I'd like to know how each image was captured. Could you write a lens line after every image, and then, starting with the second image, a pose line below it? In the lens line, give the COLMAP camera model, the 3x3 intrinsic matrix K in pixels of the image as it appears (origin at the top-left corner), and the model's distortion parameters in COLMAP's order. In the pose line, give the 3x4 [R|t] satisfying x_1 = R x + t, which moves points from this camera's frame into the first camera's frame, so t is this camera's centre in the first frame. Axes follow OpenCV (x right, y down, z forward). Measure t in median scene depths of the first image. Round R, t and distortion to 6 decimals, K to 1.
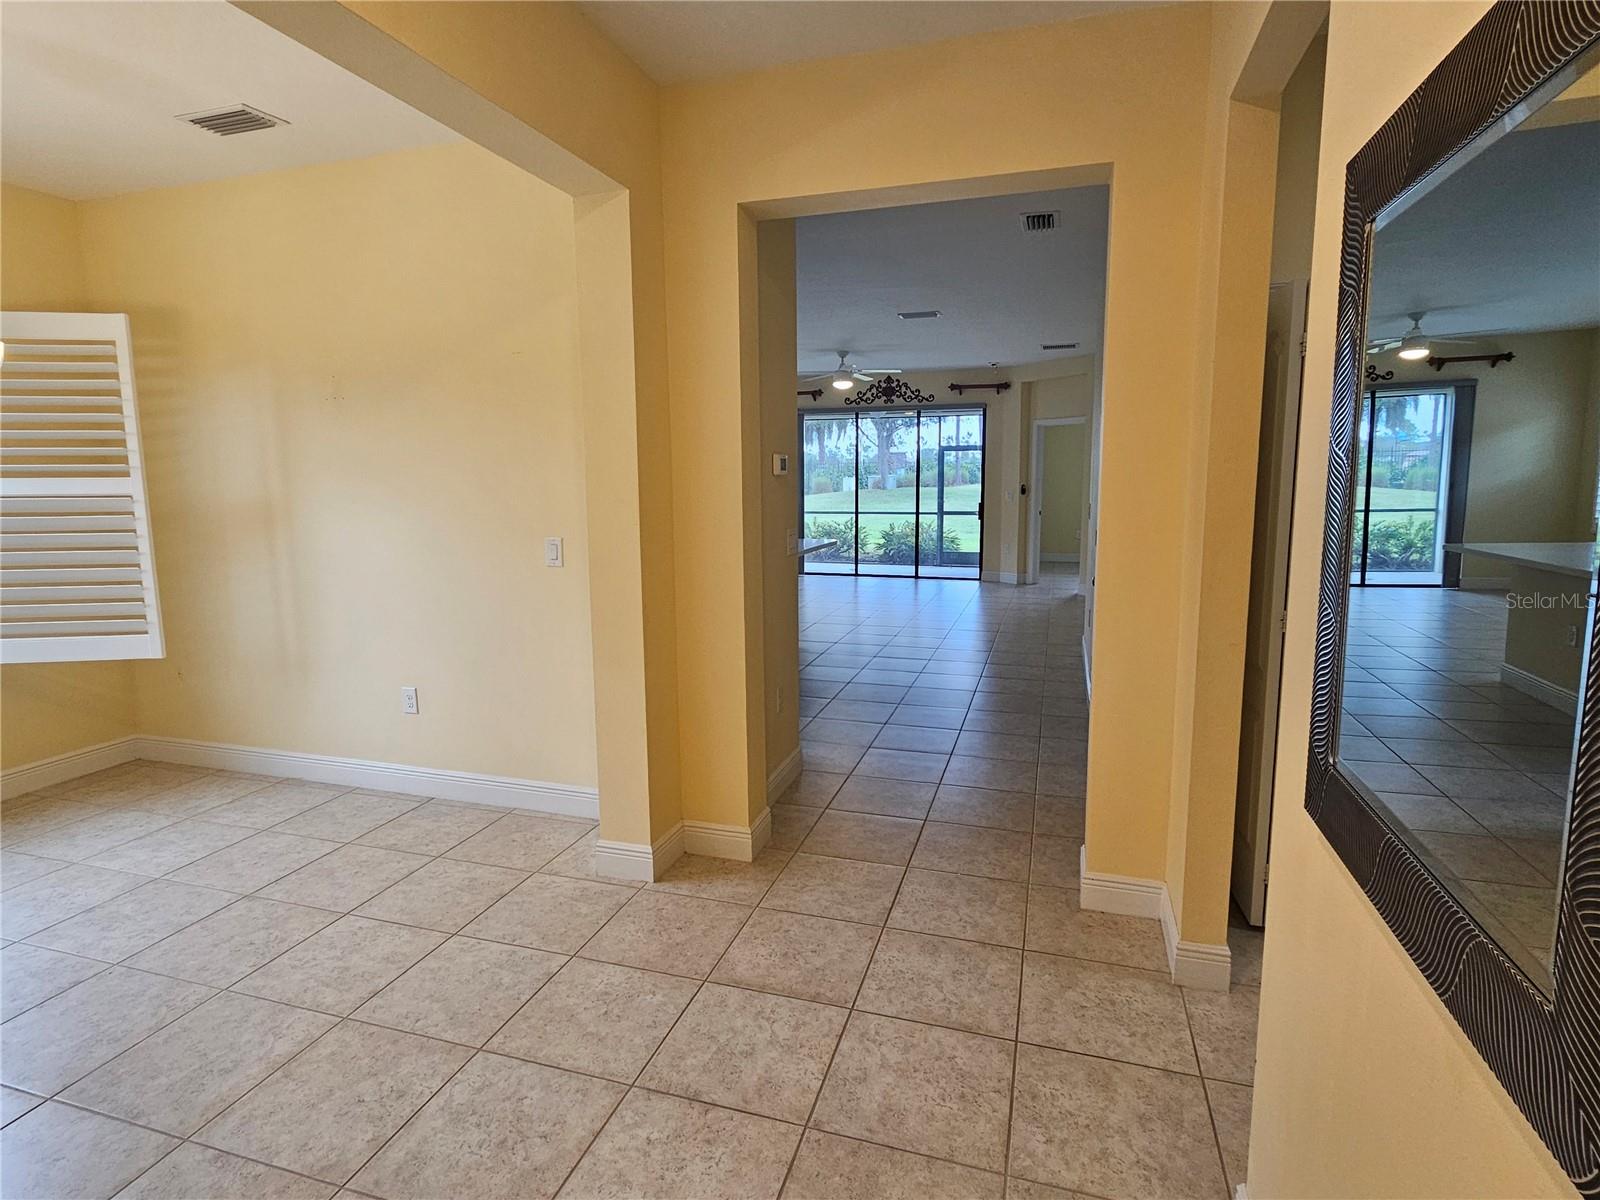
lens RADIAL K [[827.9, 0, 802.8], [0, 827.9, 558.5], [0, 0, 1]] dist [0.001617, 0.001524]
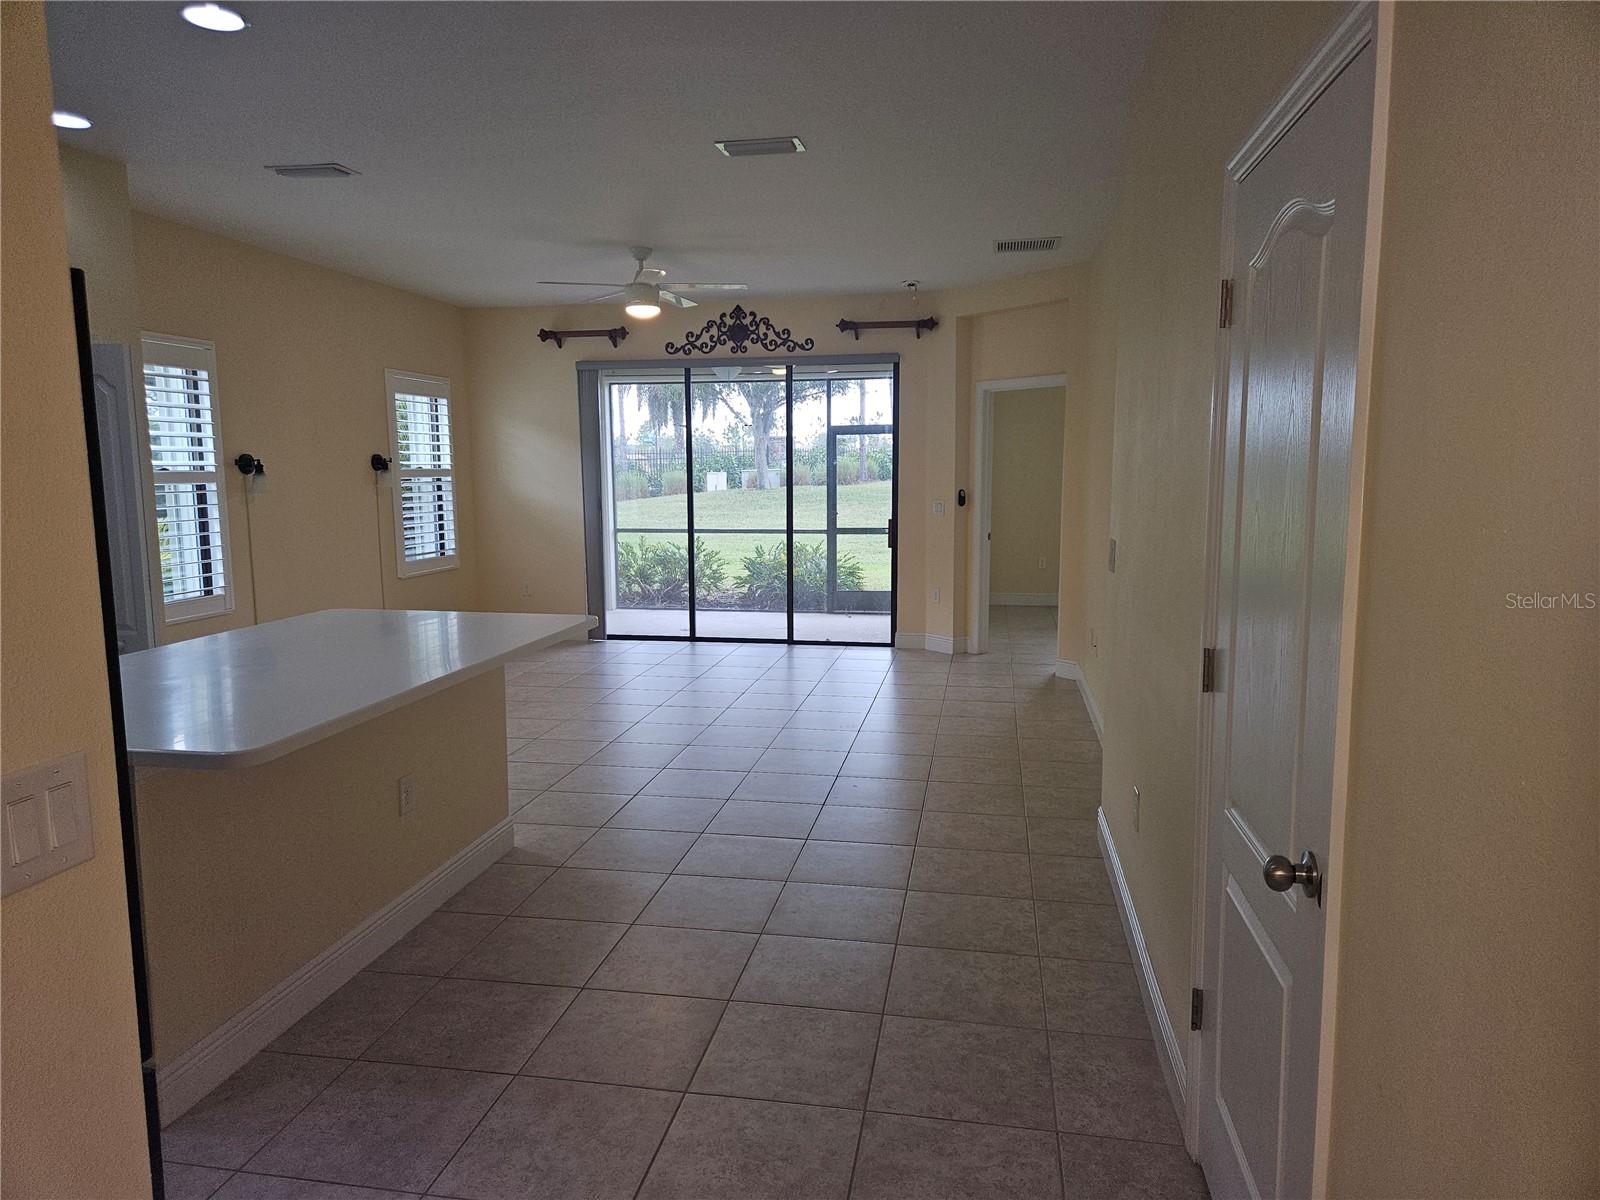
lens RADIAL K [[1060.7, 0, 798.1], [0, 1060.7, 603.7], [0, 0, 1]] dist [0.034662, -0.006375]
pose [[0.992759, -0.018522, 0.118690, 0.046489], [0.015168, 0.999462, 0.029094, -0.025237], [-0.119165, -0.027083, 0.992505, 0.205127]]
